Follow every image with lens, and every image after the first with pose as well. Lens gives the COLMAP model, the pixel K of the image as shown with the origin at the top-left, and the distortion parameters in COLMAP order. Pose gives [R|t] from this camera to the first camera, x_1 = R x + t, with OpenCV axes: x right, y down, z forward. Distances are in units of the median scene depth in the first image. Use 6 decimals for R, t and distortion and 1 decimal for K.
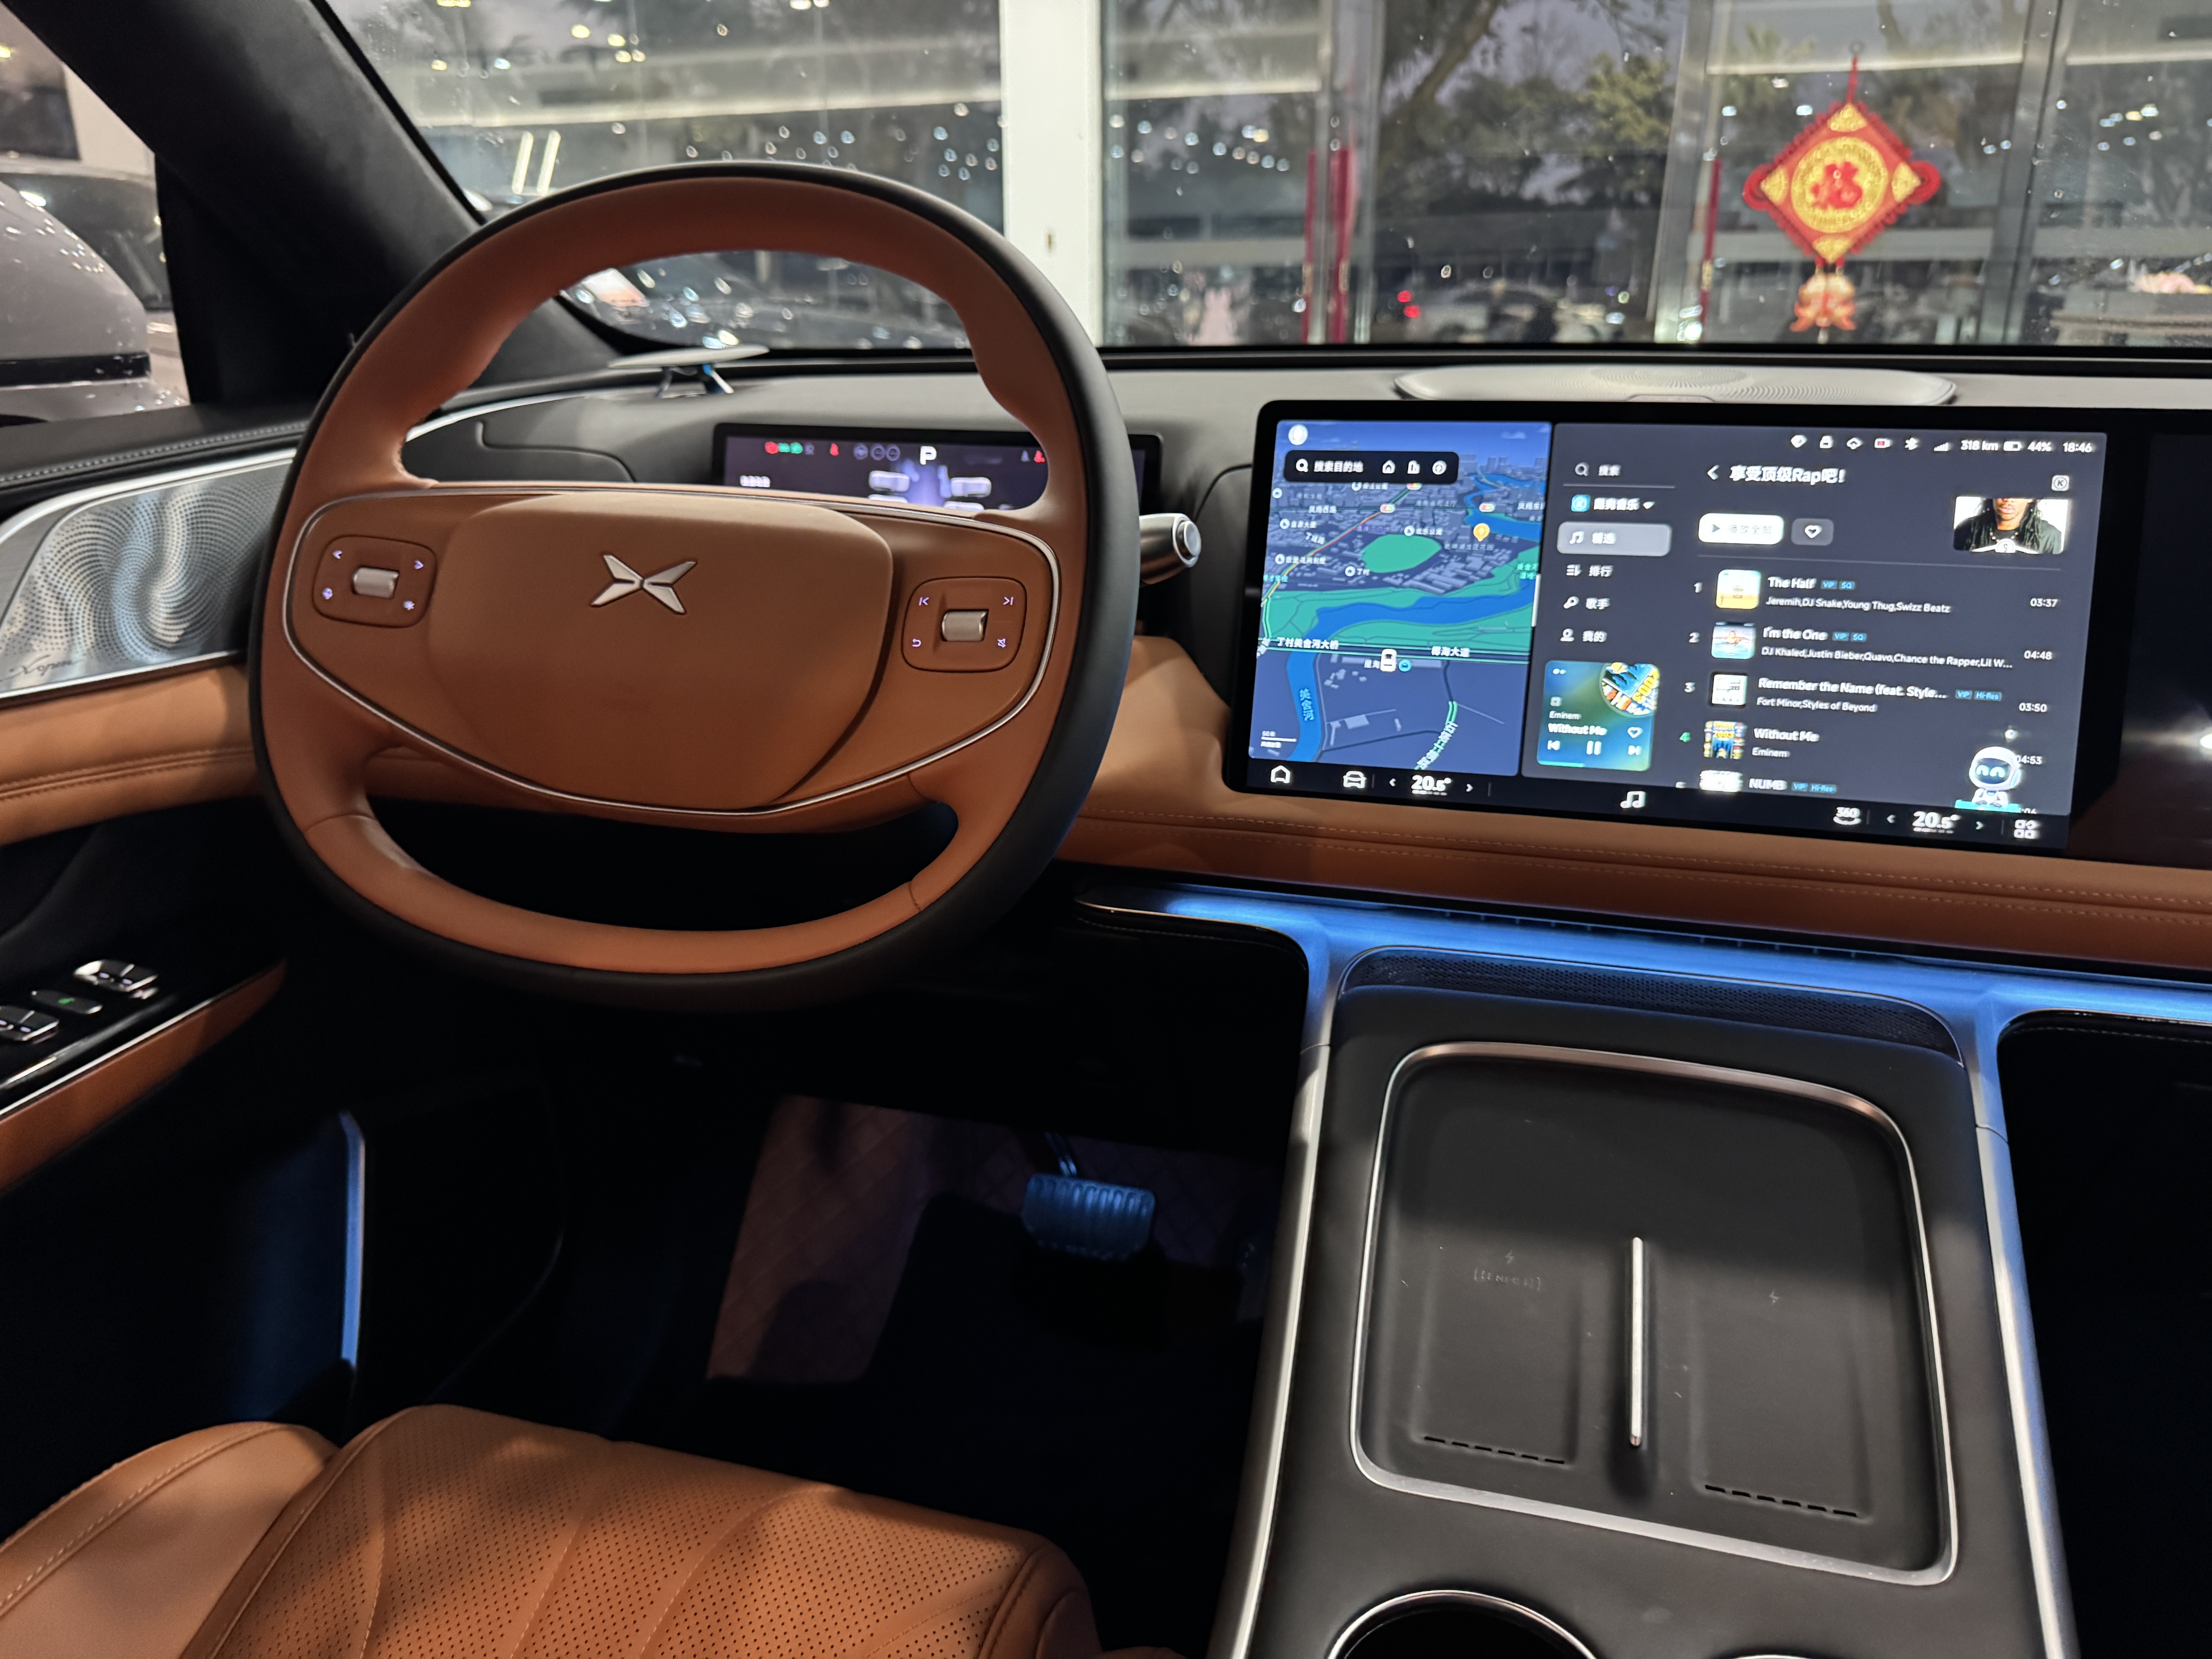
lens RADIAL K [[1577.4, 0, 1099.0], [0, 1577.4, 838.3], [0, 0, 1]] dist [0.047330, -0.077990]
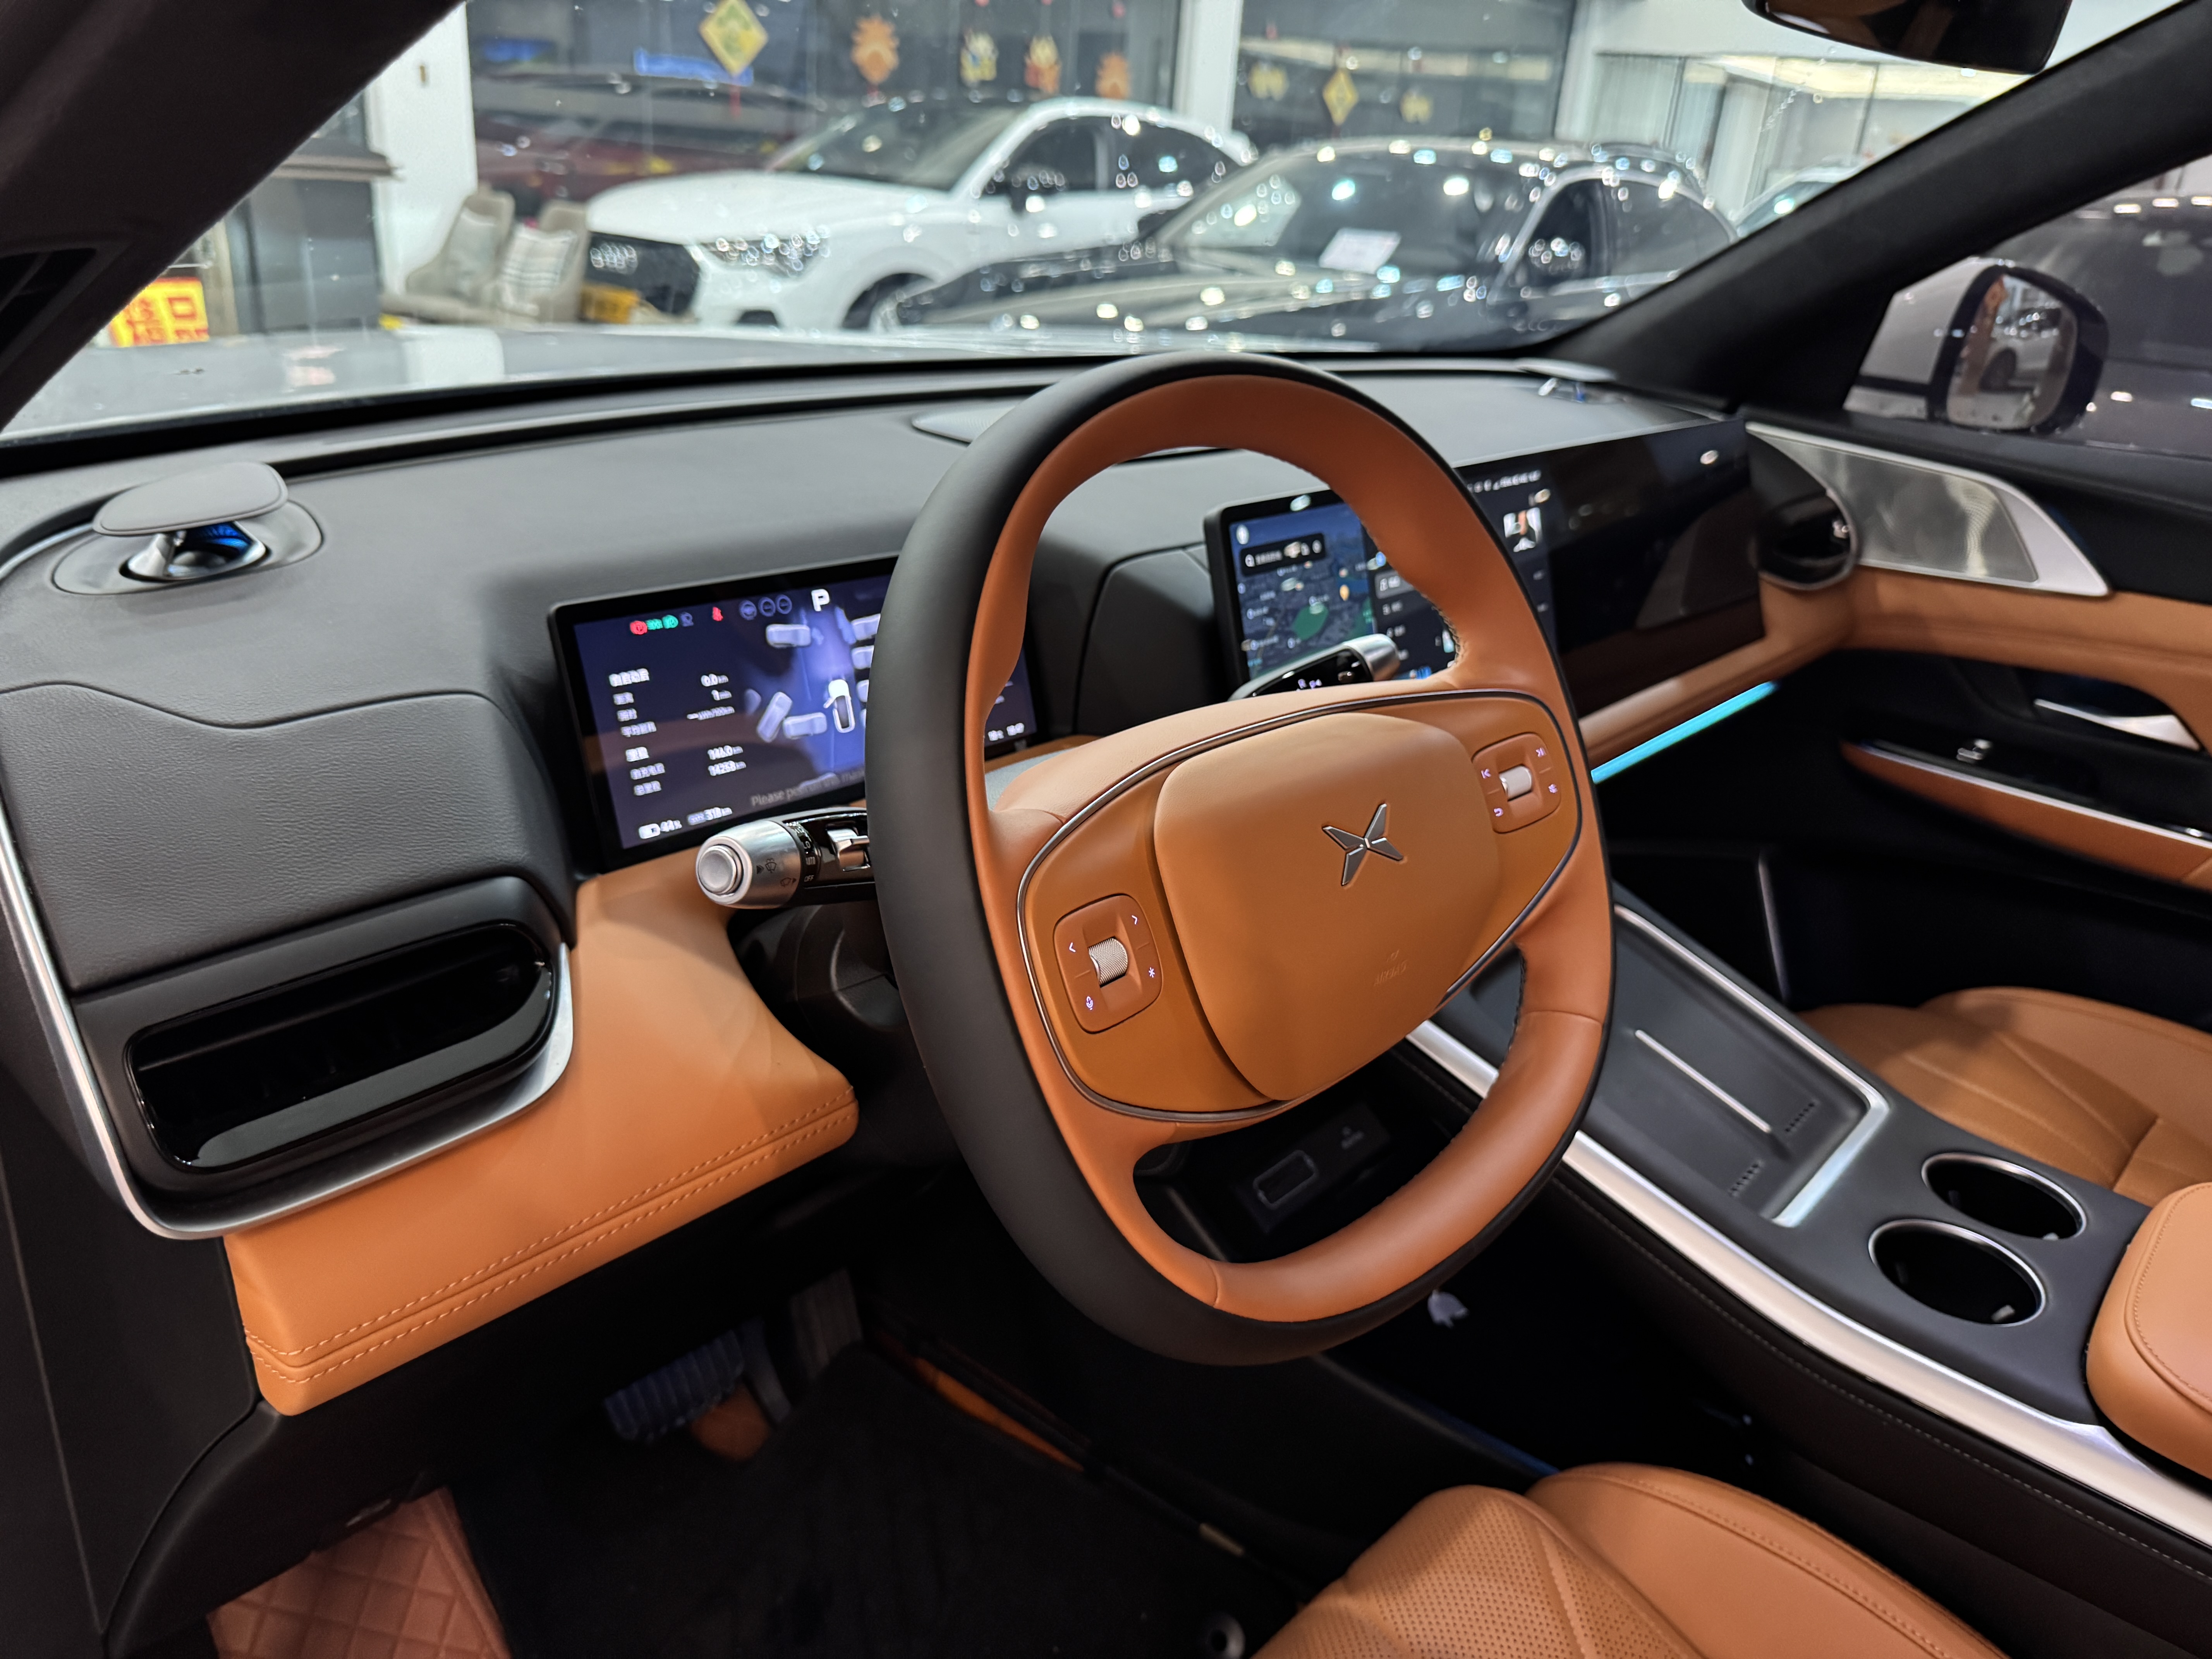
lens RADIAL K [[1577.4, 0, 1092.9], [0, 1577.4, 823.2], [0, 0, 1]] dist [0.047330, -0.077990]
pose [[0.431678, -0.313371, 0.845844, -0.959636], [0.220630, 0.945913, 0.237846, -0.361448], [-0.874629, 0.083945, 0.477469, 0.589318]]
